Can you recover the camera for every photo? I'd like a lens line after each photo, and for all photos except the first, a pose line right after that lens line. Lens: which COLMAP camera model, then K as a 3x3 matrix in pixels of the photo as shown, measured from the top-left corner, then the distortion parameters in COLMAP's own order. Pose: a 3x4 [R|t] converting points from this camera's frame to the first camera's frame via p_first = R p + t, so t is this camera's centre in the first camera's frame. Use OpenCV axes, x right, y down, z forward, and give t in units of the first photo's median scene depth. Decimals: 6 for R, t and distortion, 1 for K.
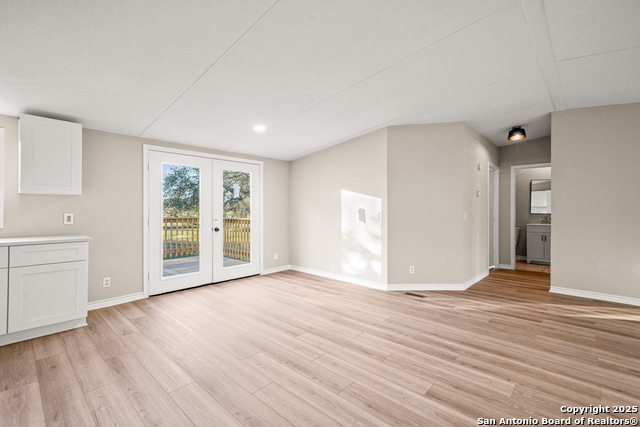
lens RADIAL K [[287.5, 0, 320.1], [0, 287.5, 215.7], [0, 0, 1]] dist [0.012915, -0.000213]
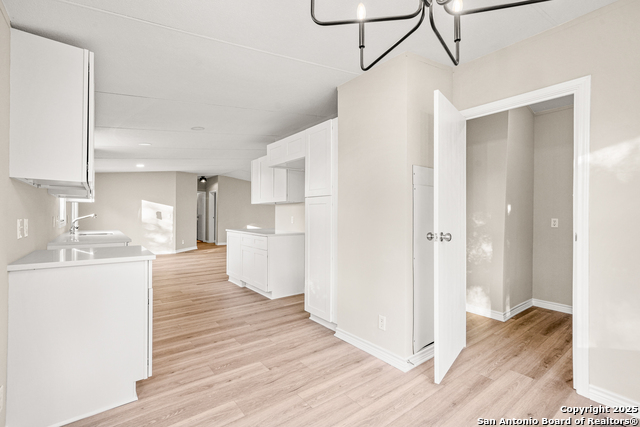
lens RADIAL K [[287.5, 0, 314.2], [0, 287.5, 214.6], [0, 0, 1]] dist [0.012915, -0.000213]
pose [[0.179260, 0.007124, 0.983776, -1.729220], [0.019211, 0.999758, -0.010740, 0.037406], [-0.983614, 0.020825, 0.179079, -0.319633]]
